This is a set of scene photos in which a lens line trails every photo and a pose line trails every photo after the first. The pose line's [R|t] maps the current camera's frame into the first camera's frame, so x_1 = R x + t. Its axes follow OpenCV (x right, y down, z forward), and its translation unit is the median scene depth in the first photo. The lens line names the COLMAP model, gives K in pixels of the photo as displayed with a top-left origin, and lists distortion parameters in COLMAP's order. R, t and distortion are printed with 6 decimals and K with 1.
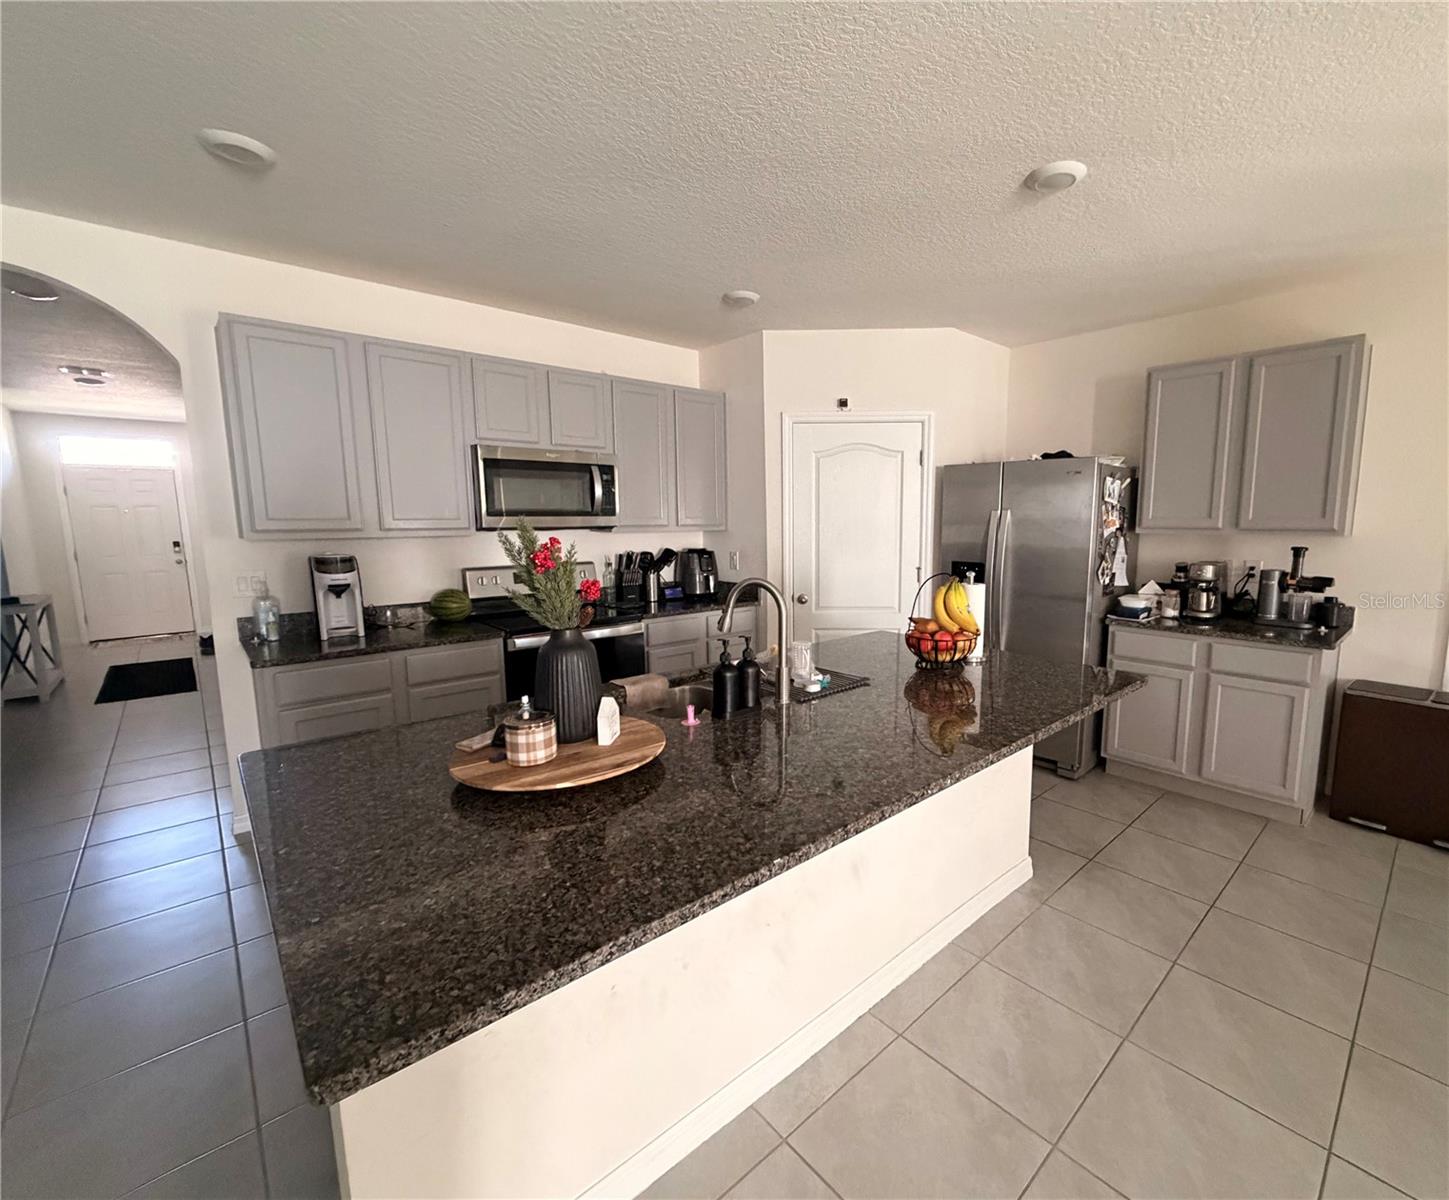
lens RADIAL K [[648.2, 0, 794.8], [0, 648.2, 598.0], [0, 0, 1]] dist [-0.021867, -0.000101]
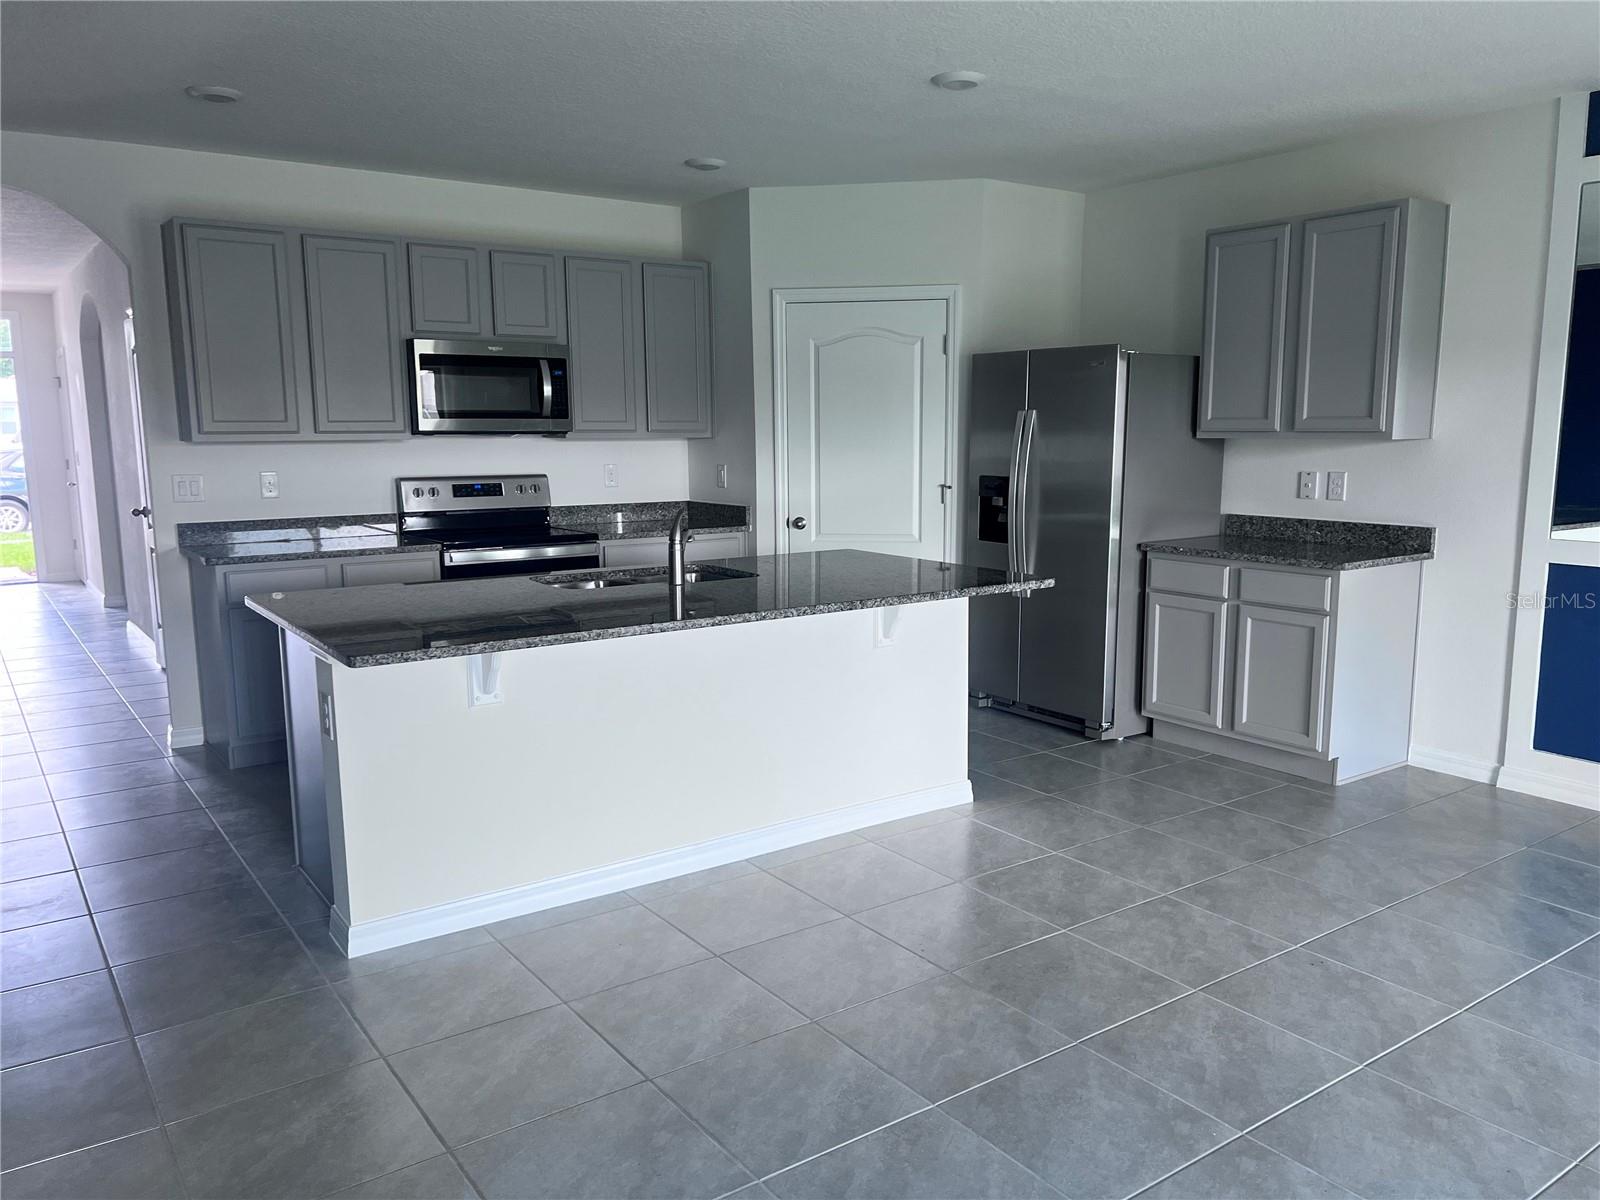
lens RADIAL K [[1205.8, 0, 804.4], [0, 1205.8, 608.4], [0, 0, 1]] dist [-0.004619, 0.003061]
pose [[0.990420, 0.019430, -0.136711, 0.274195], [-0.015621, 0.999461, 0.028880, 0.078061], [0.137199, -0.026468, 0.990190, -0.579384]]
